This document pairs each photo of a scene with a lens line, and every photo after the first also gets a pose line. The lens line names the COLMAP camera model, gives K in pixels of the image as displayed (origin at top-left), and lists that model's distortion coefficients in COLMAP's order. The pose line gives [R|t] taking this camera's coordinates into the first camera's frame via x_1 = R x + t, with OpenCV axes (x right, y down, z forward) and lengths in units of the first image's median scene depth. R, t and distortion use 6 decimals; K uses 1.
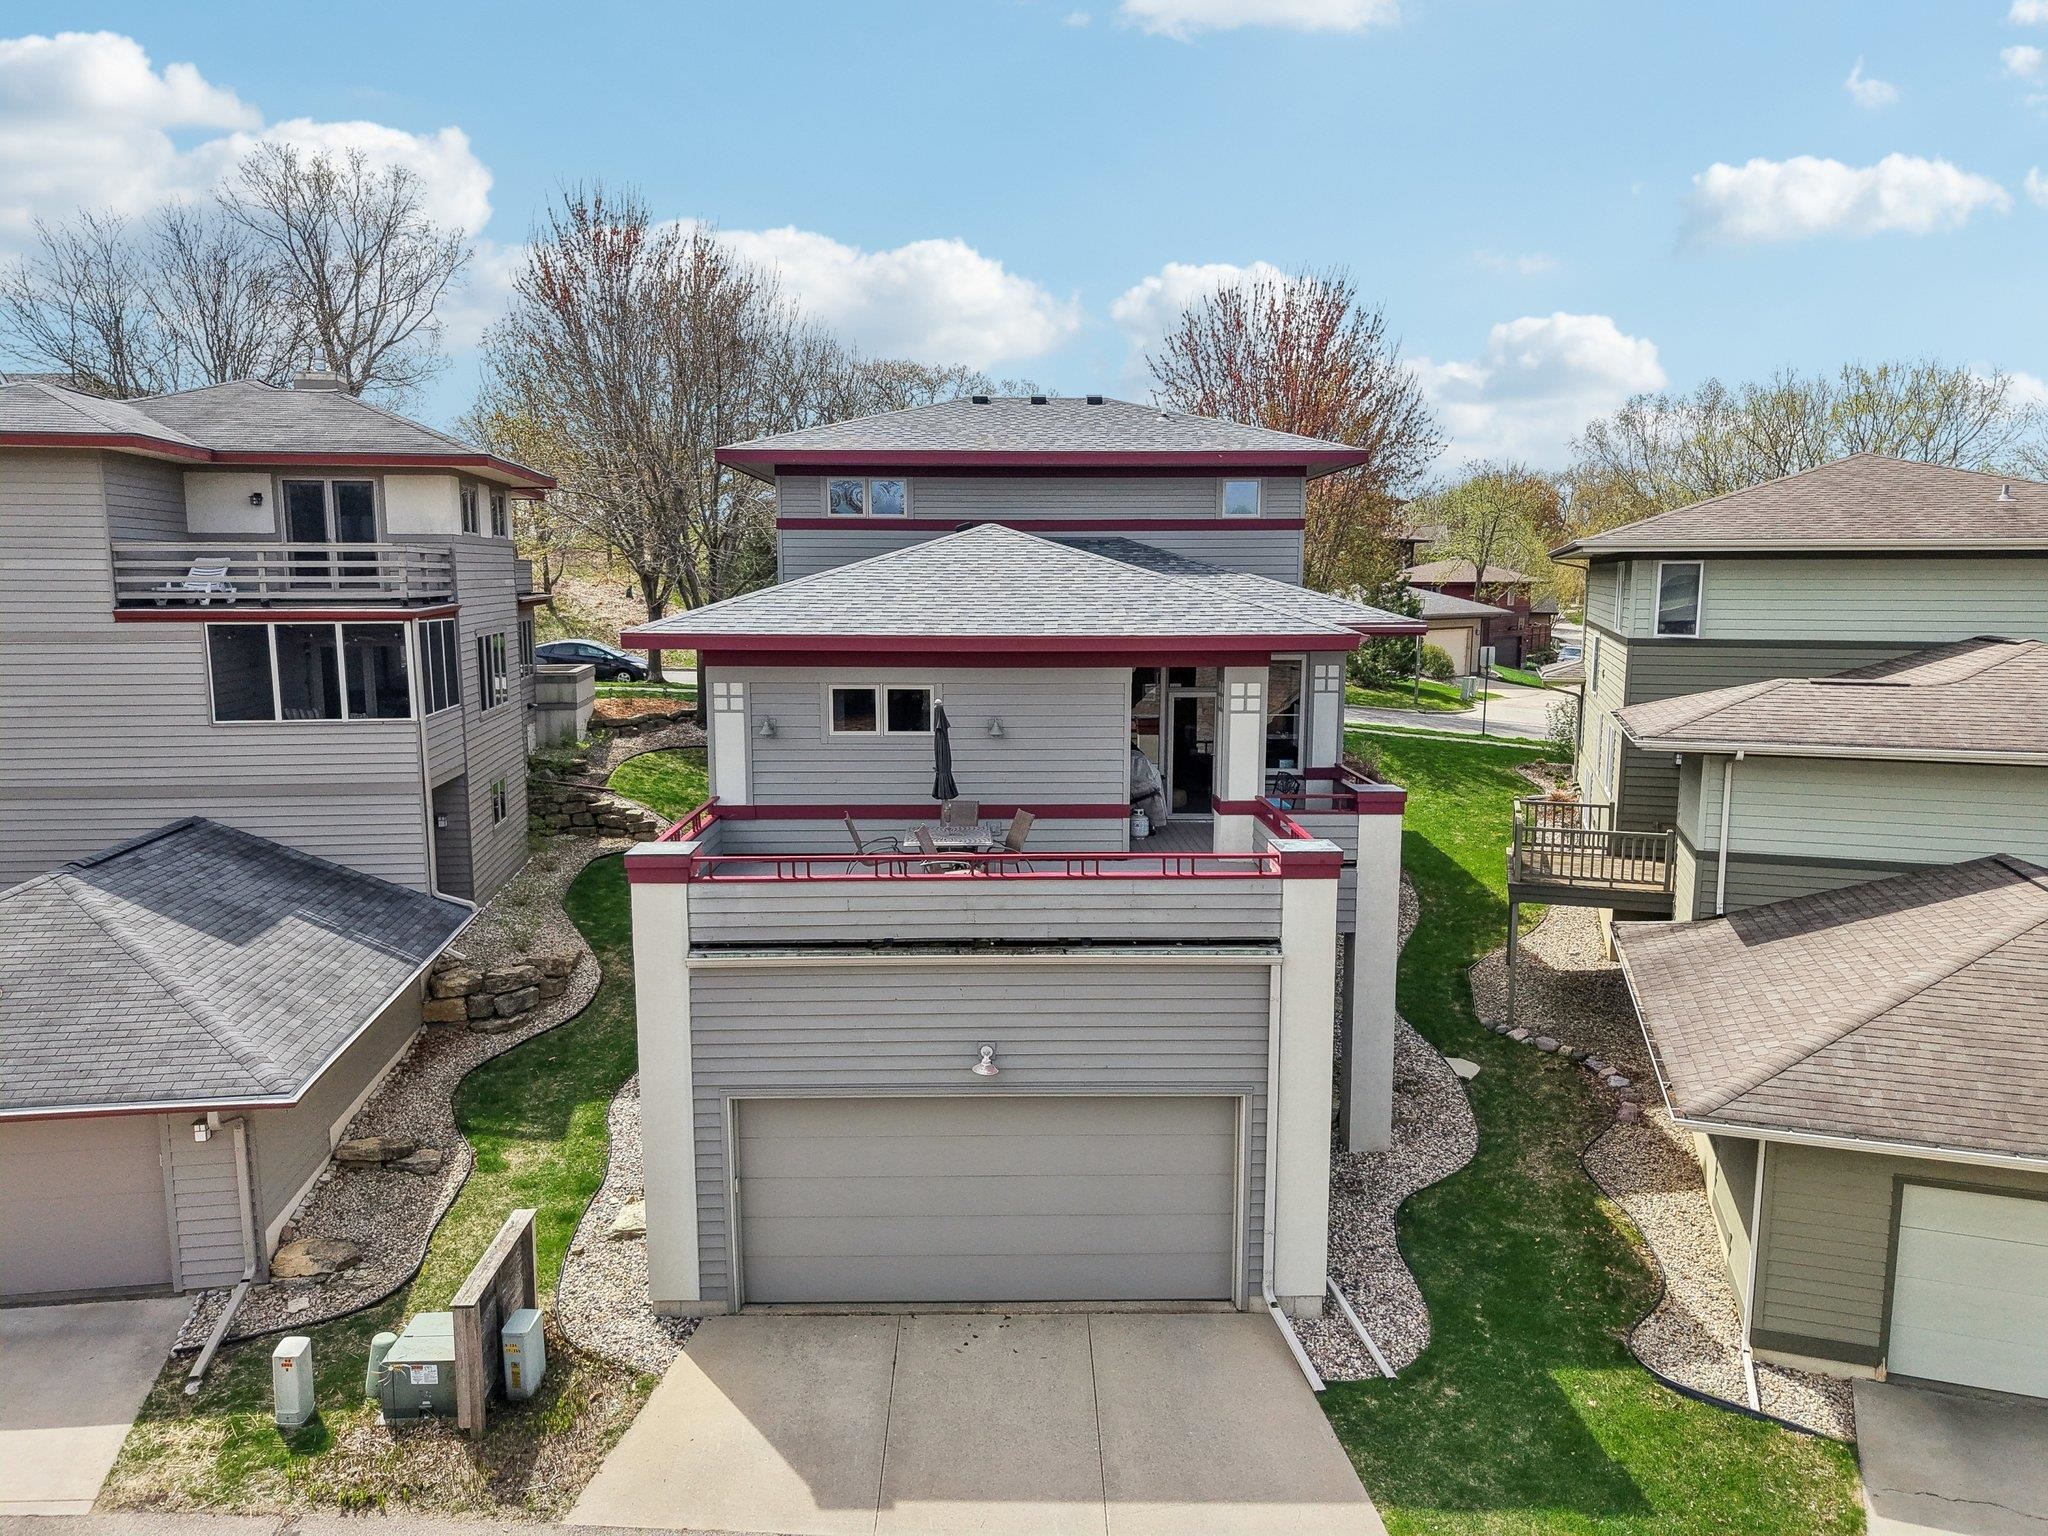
lens RADIAL K [[1390.4, 0, 1027.9], [0, 1390.4, 765.8], [0, 0, 1]] dist [0.003514, -0.002551]
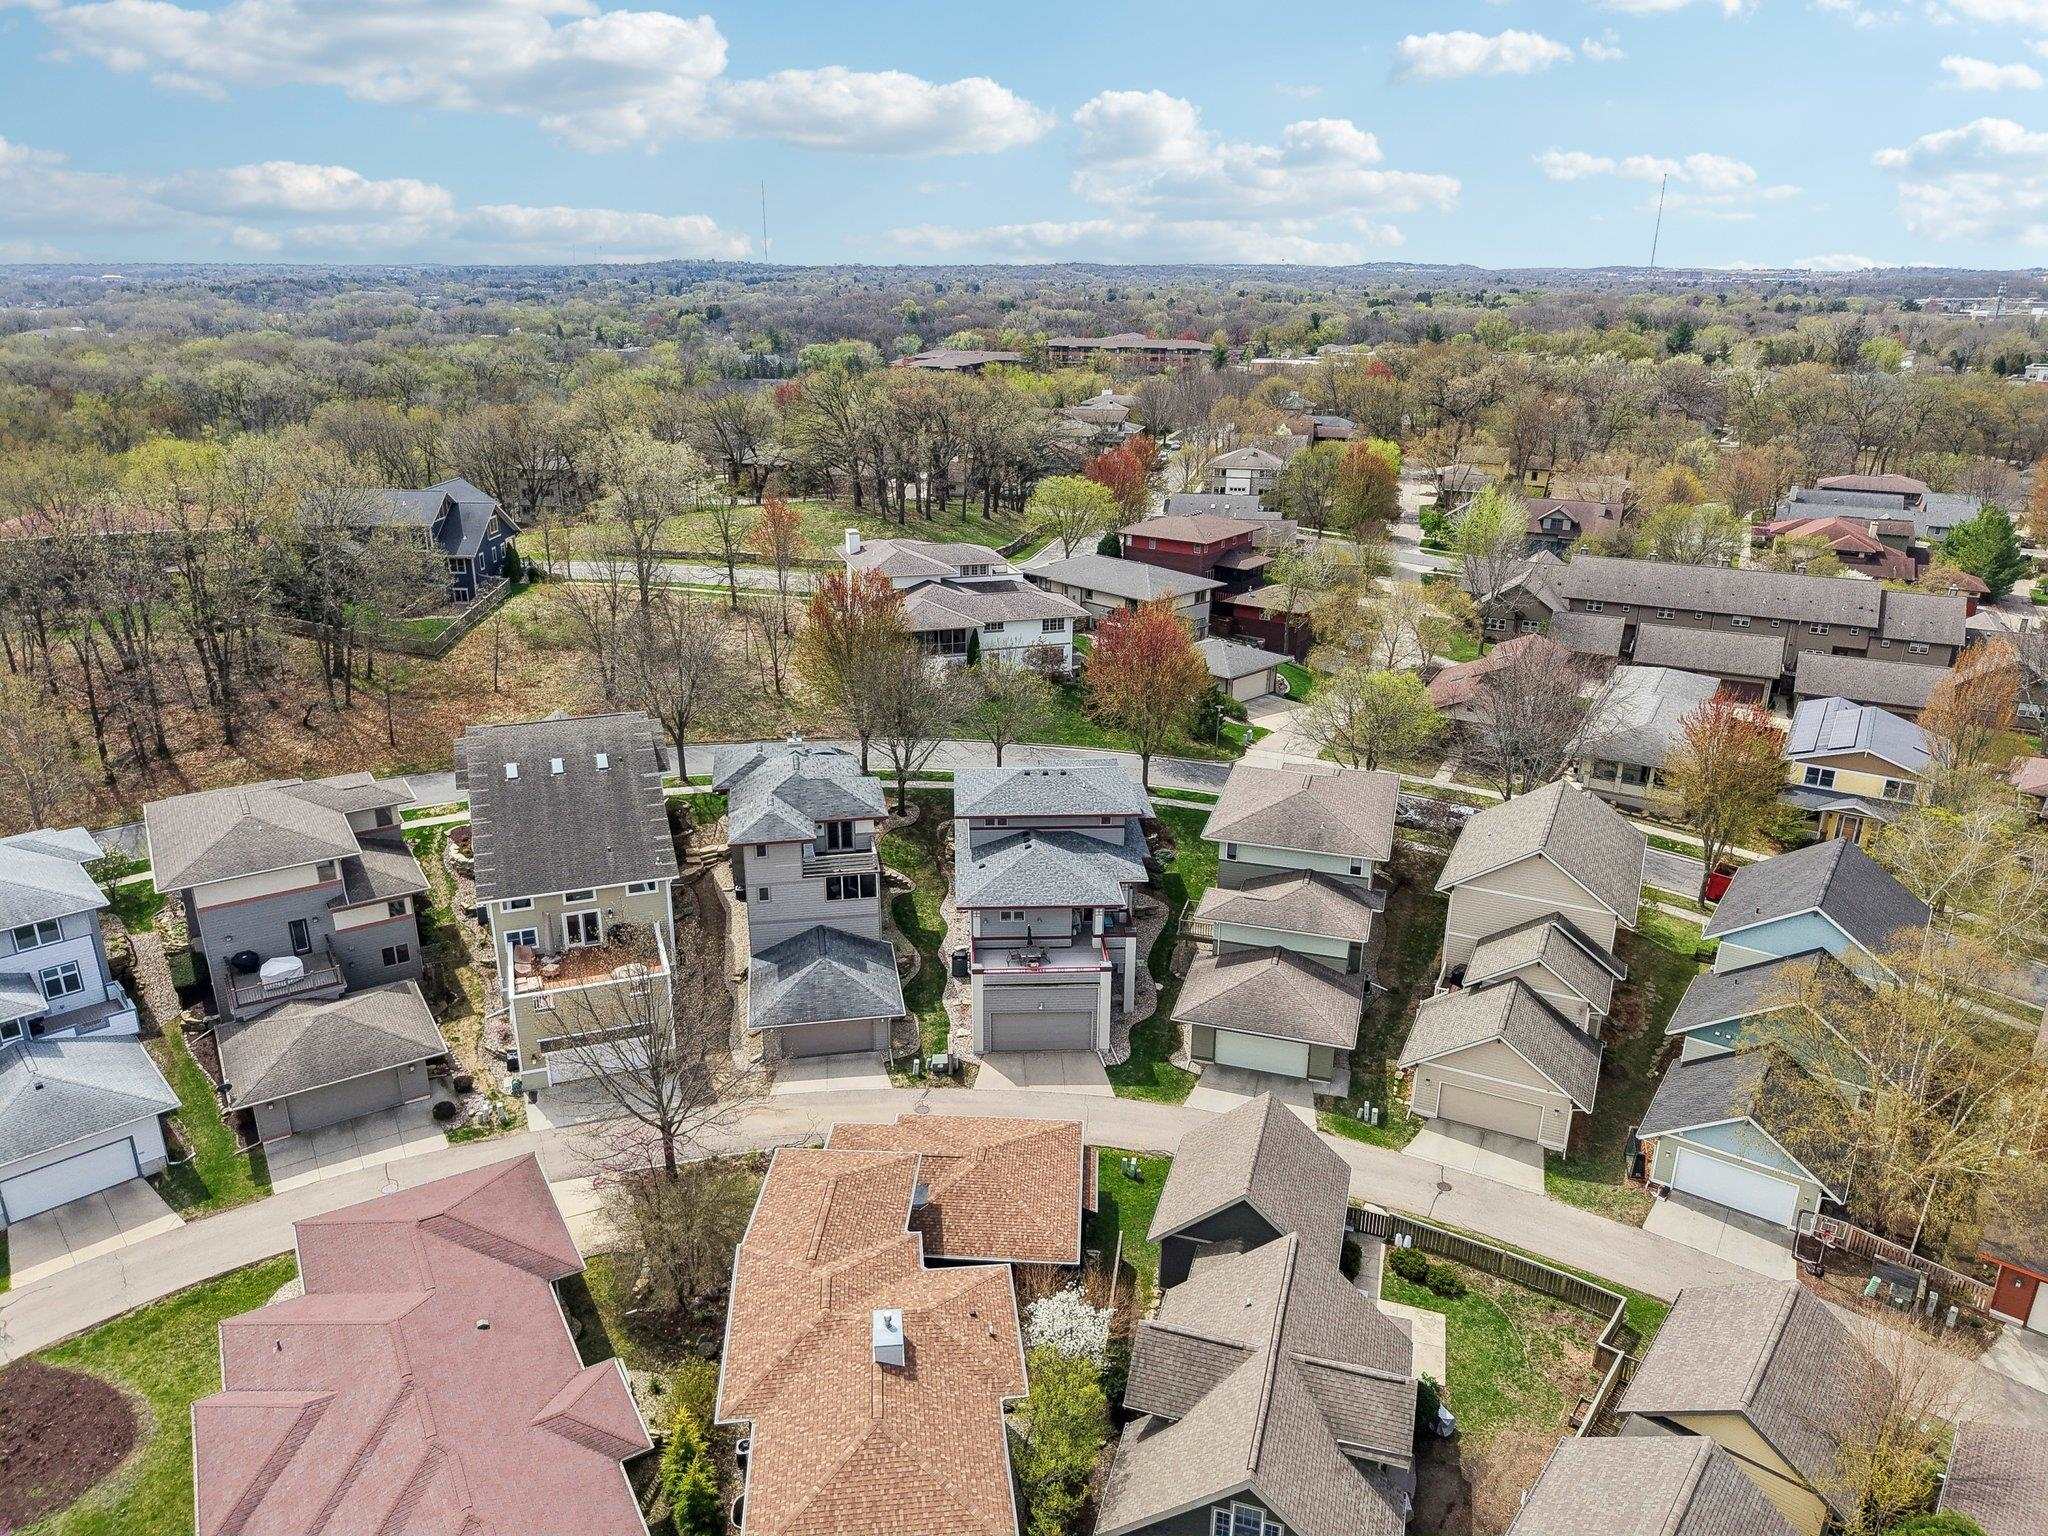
lens RADIAL K [[1390.4, 0, 1013.0], [0, 1390.4, 763.1], [0, 0, 1]] dist [0.003514, -0.002551]
pose [[0.999823, -0.006332, 0.017690, -0.175024], [0.002517, 0.978159, 0.207844, -1.369204], [-0.018620, -0.207763, 0.978002, -3.018947]]
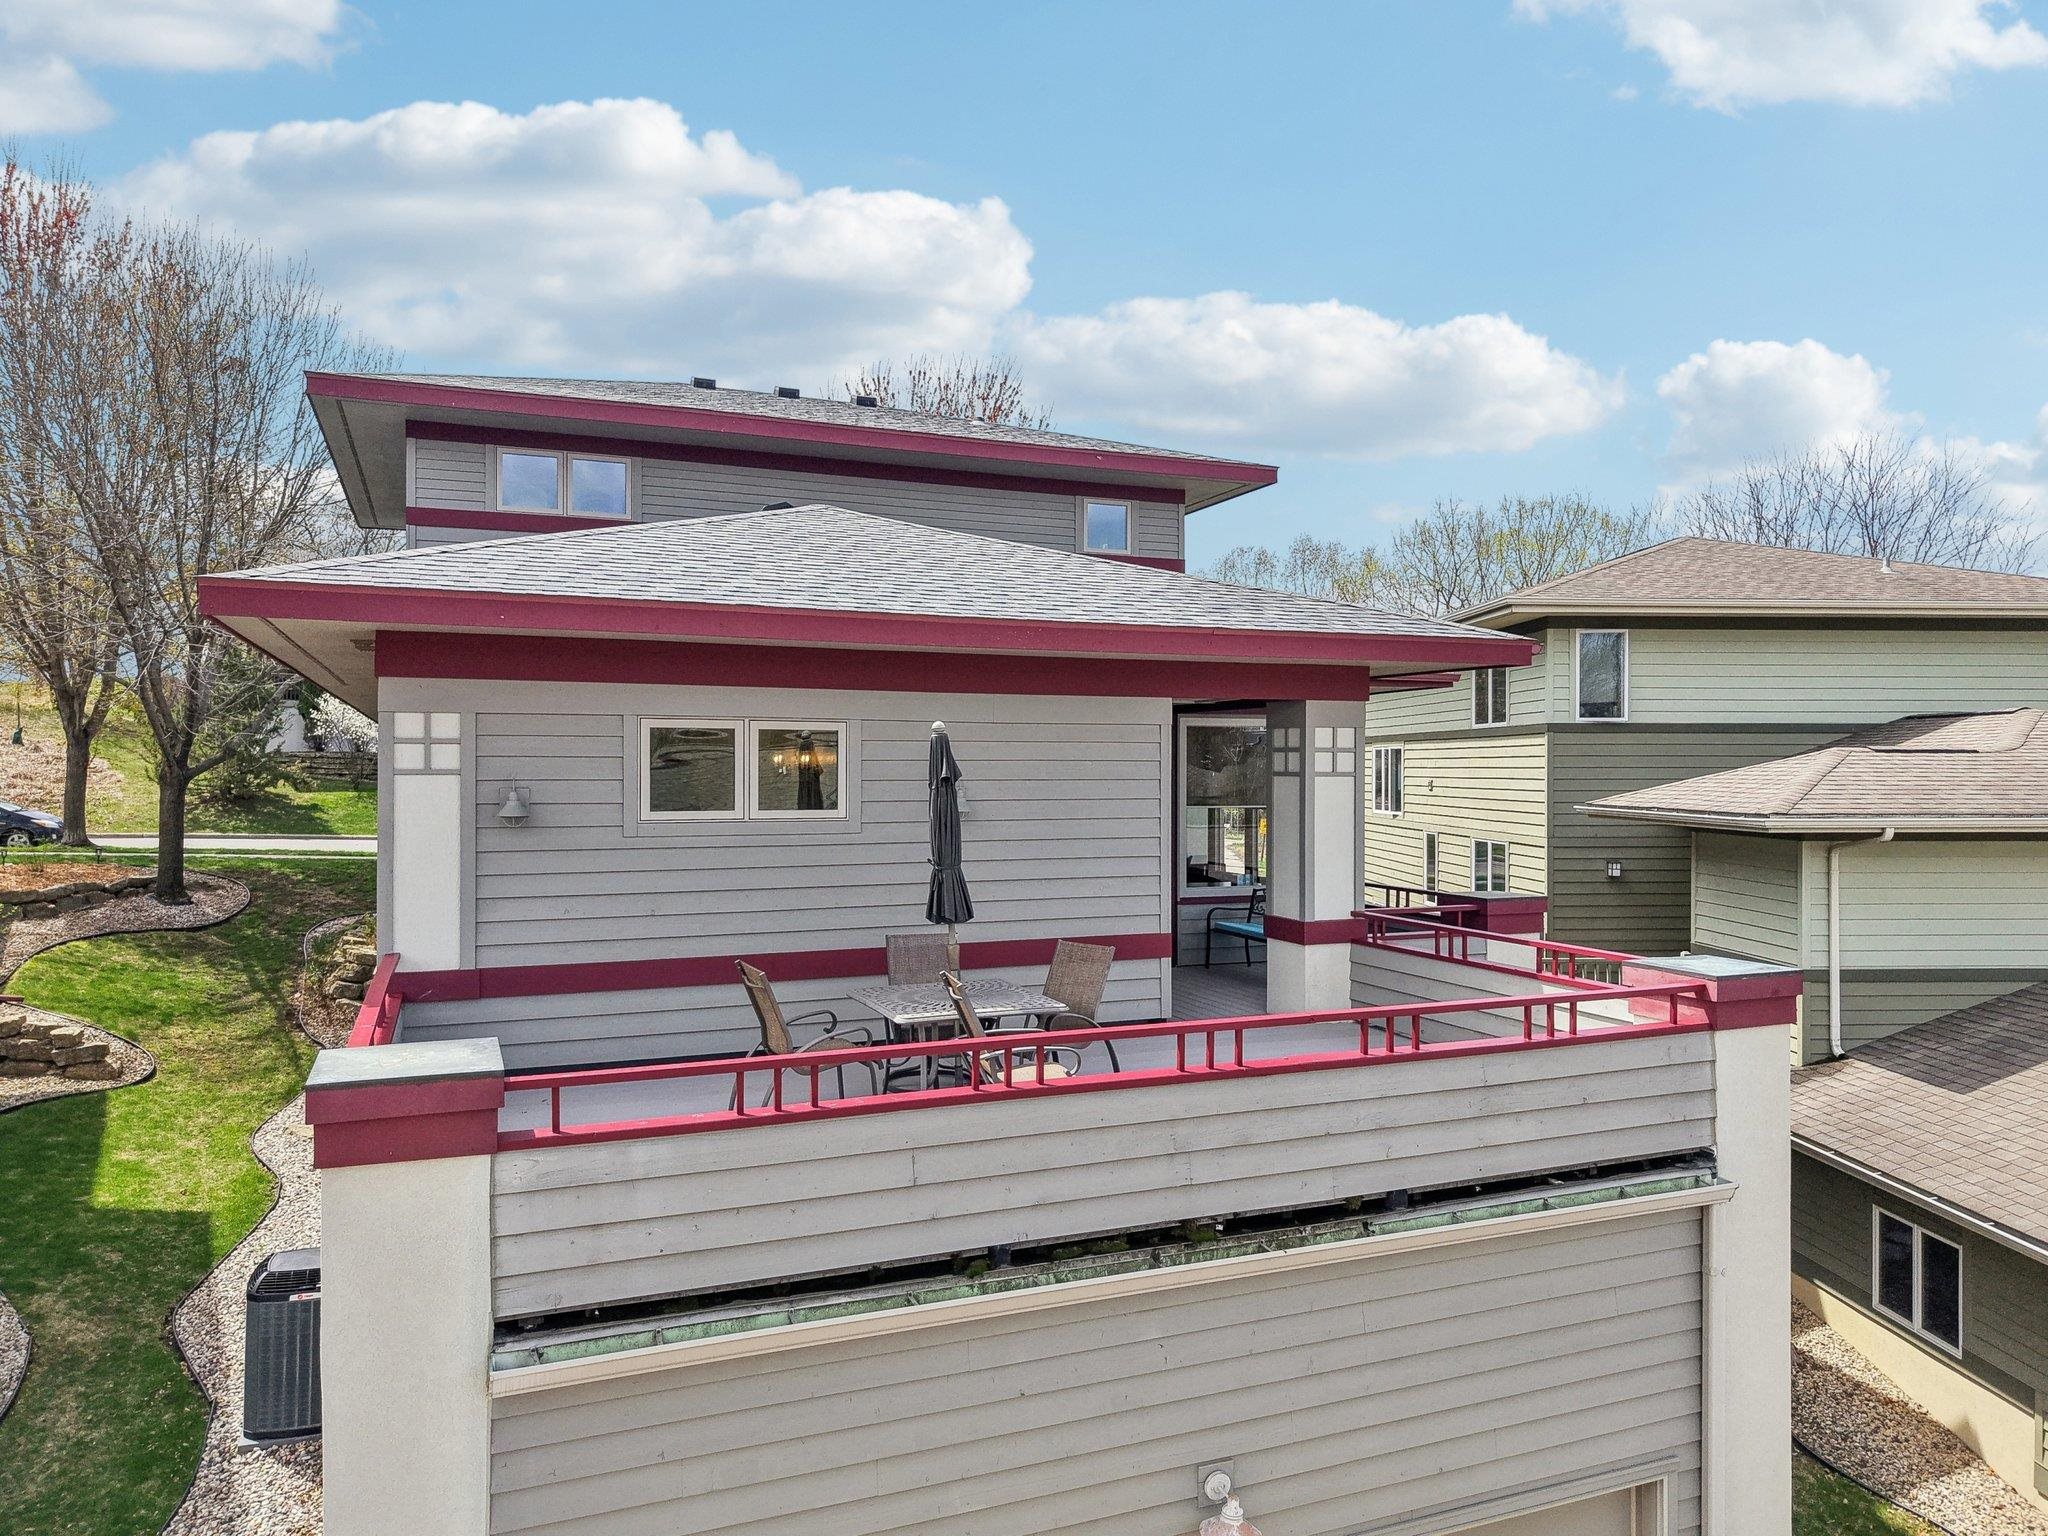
lens RADIAL K [[1390.4, 0, 1022.6], [0, 1390.4, 771.6], [0, 0, 1]] dist [0.003514, -0.002551]
pose [[0.933378, -0.000933, 0.358895, -0.194045], [0.048849, 0.991021, -0.124464, 0.030052], [-0.355556, 0.133704, 0.925042, 0.480262]]
